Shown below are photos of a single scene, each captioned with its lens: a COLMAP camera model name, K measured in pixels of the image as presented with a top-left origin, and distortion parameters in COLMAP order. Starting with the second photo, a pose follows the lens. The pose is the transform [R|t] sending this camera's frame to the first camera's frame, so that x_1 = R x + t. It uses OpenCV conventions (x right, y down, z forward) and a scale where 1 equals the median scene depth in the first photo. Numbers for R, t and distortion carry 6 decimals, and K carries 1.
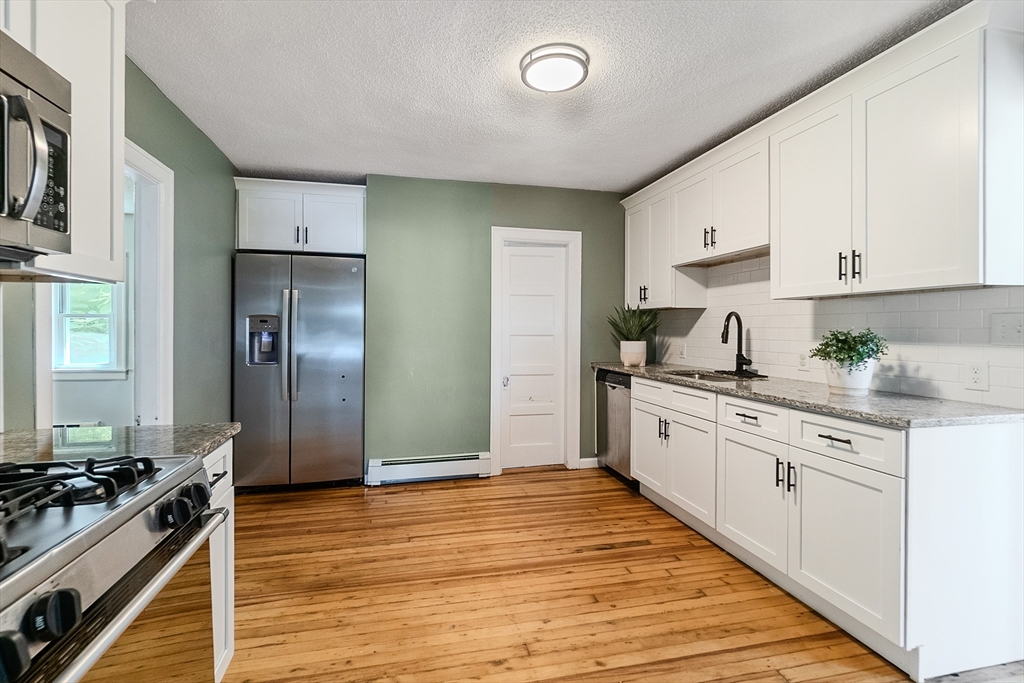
lens RADIAL K [[449.4, 0, 499.8], [0, 449.4, 333.6], [0, 0, 1]] dist [0.001012, 0.000564]
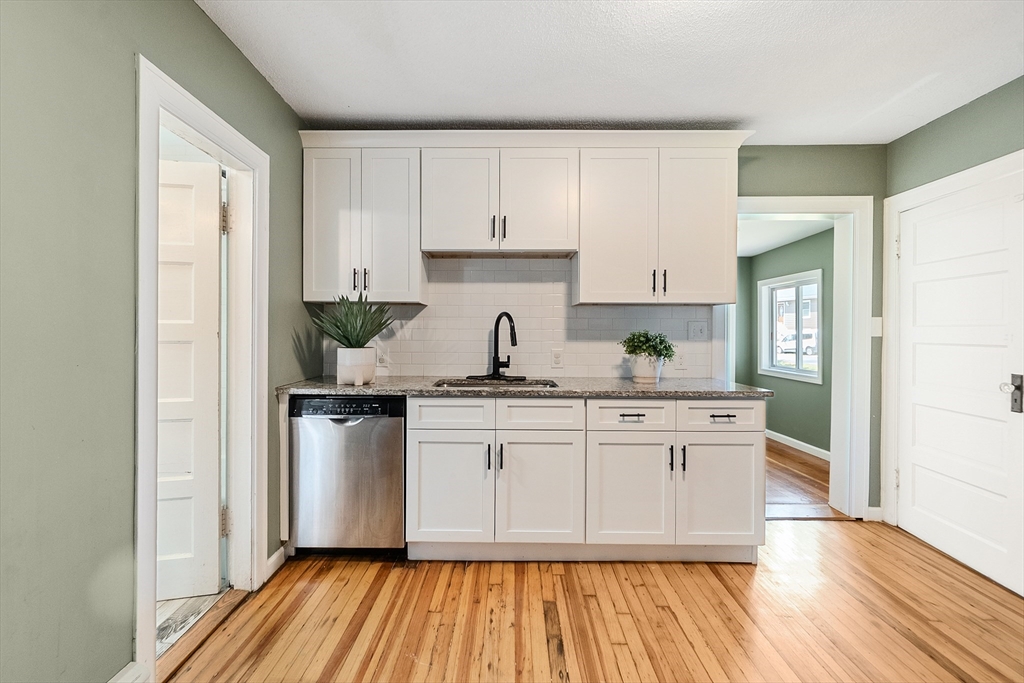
lens RADIAL K [[449.4, 0, 499.8], [0, 449.4, 333.6], [0, 0, 1]] dist [0.001012, 0.000564]
pose [[0.234165, -0.010094, 0.972145, -0.460477], [0.008310, 0.999930, 0.008381, -0.013343], [-0.972161, 0.006116, 0.234232, 0.920849]]
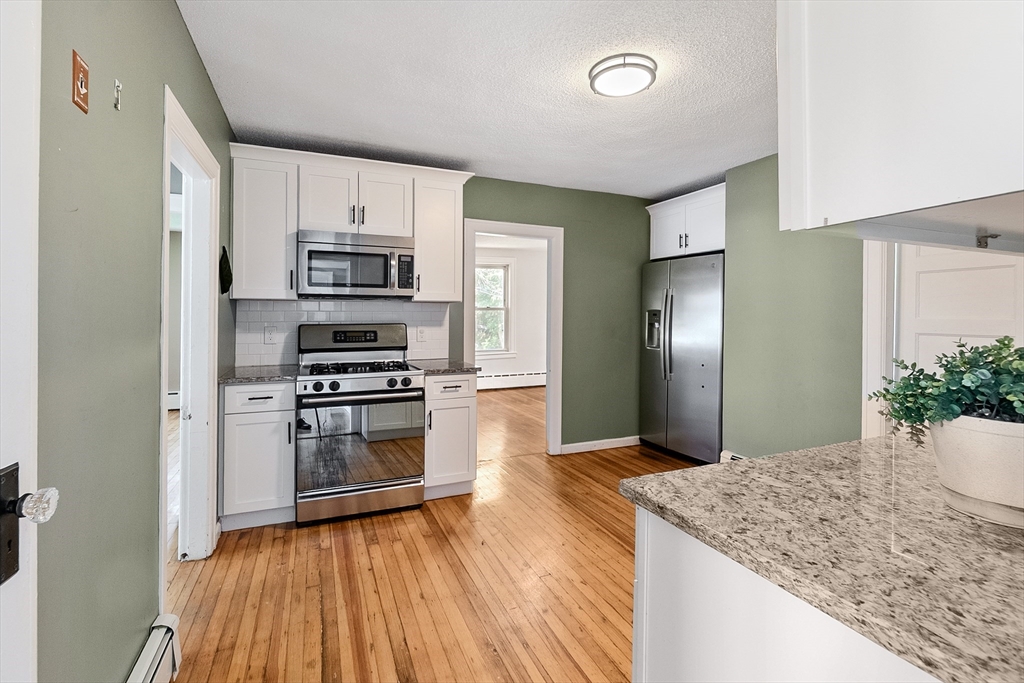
lens RADIAL K [[462.3, 0, 505.2], [0, 462.3, 319.3], [0, 0, 1]] dist [-0.001354, 0.000127]
pose [[0.188656, 0.003531, -0.982037, 0.899184], [-0.014317, 0.999897, 0.000845, -0.012562], [0.981939, 0.013901, 0.188687, 0.435111]]
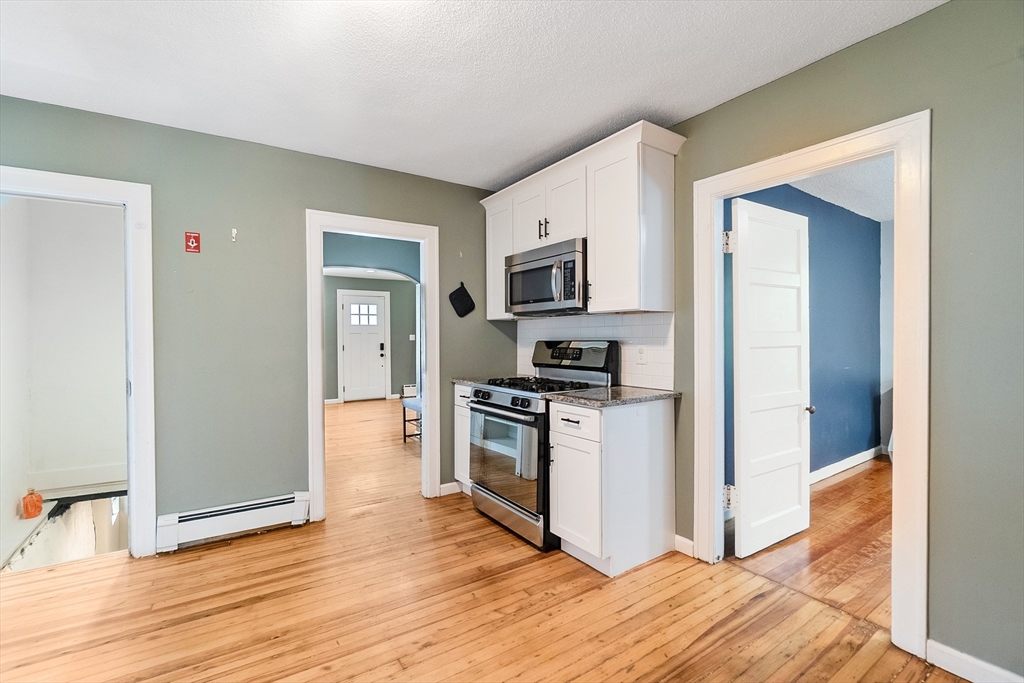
lens RADIAL K [[454.4, 0, 492.6], [0, 454.4, 345.6], [0, 0, 1]] dist [-0.001470, 0.000884]
pose [[-0.940018, 0.005594, -0.341079, 0.141893], [-0.004220, 0.999598, 0.028025, -0.012545], [0.341099, 0.027783, -0.939617, 1.353221]]
